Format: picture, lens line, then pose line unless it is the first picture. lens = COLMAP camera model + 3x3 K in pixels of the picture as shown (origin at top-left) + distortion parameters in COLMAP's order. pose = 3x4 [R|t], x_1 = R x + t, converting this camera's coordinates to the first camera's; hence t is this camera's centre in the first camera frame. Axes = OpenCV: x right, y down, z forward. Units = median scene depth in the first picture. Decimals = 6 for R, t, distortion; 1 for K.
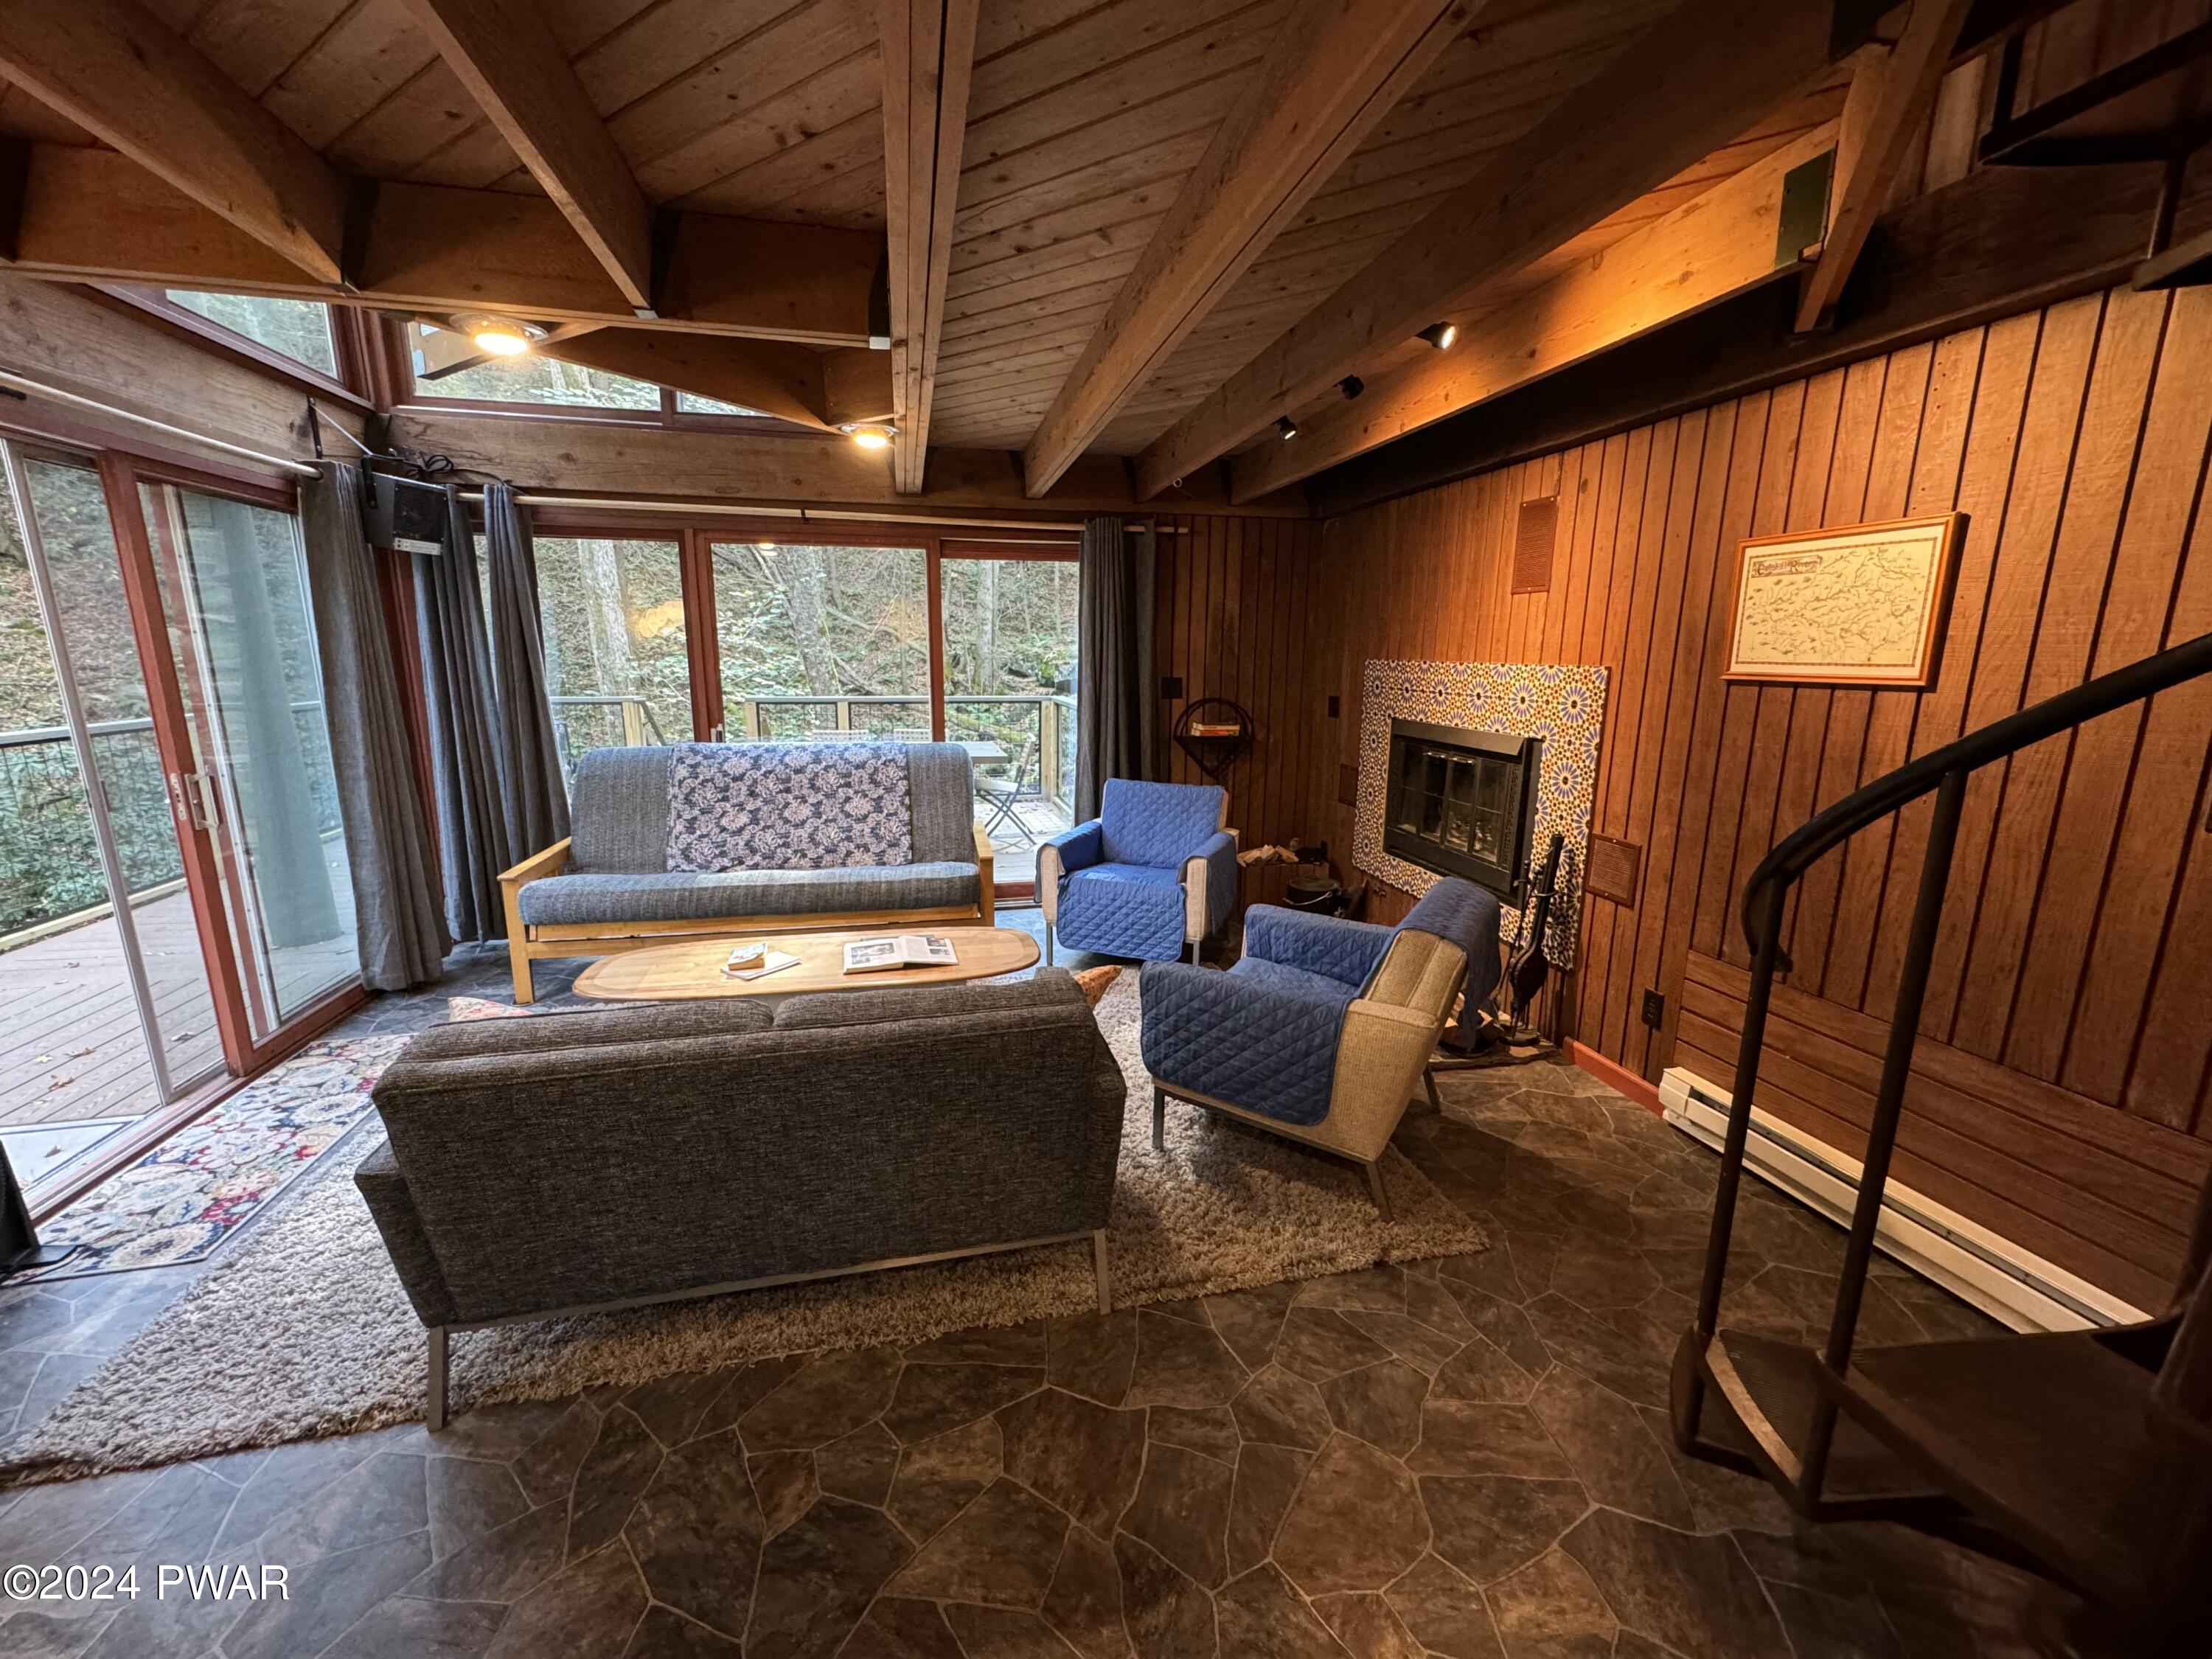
lens RADIAL K [[889.4, 0, 1107.7], [0, 889.4, 831.2], [0, 0, 1]] dist [-0.001529, 0.000115]
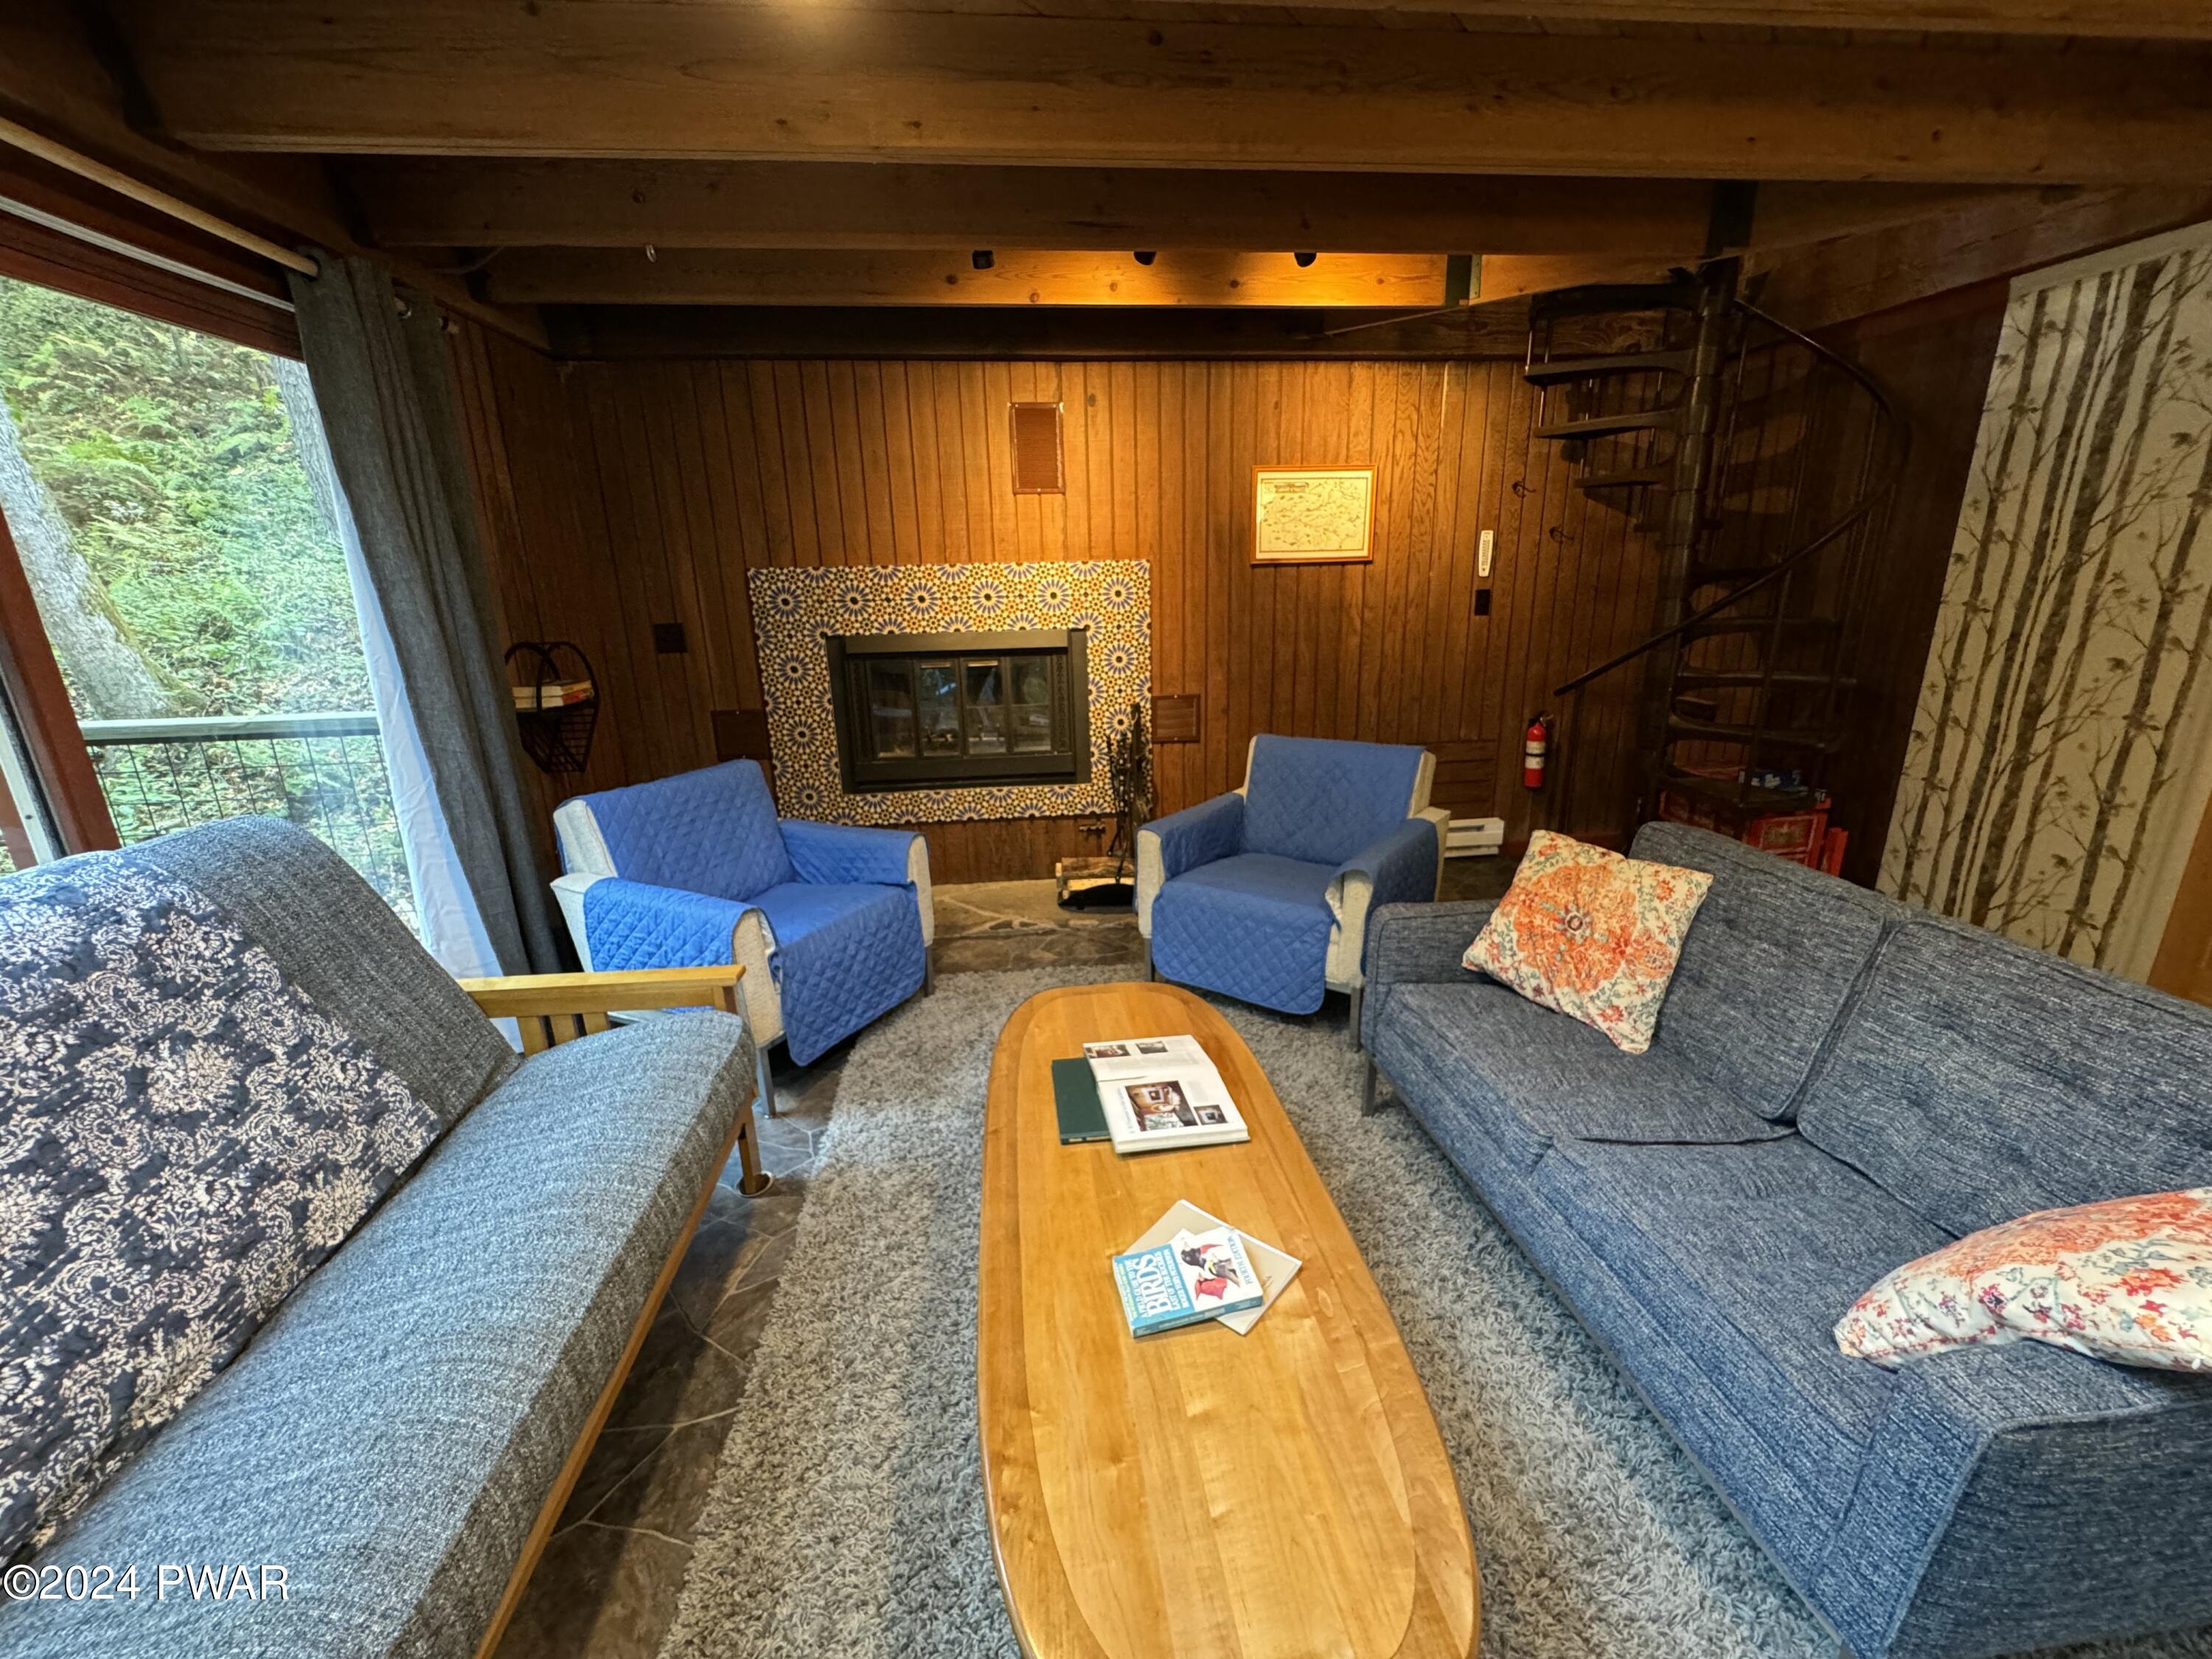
lens RADIAL K [[889.4, 0, 1102.3], [0, 889.4, 826.3], [0, 0, 1]] dist [-0.001529, 0.000115]
pose [[0.109947, -0.285090, 0.952174, -0.641899], [0.223566, 0.940527, 0.255788, -0.146579], [-0.968468, 0.184750, 0.167145, 0.810871]]
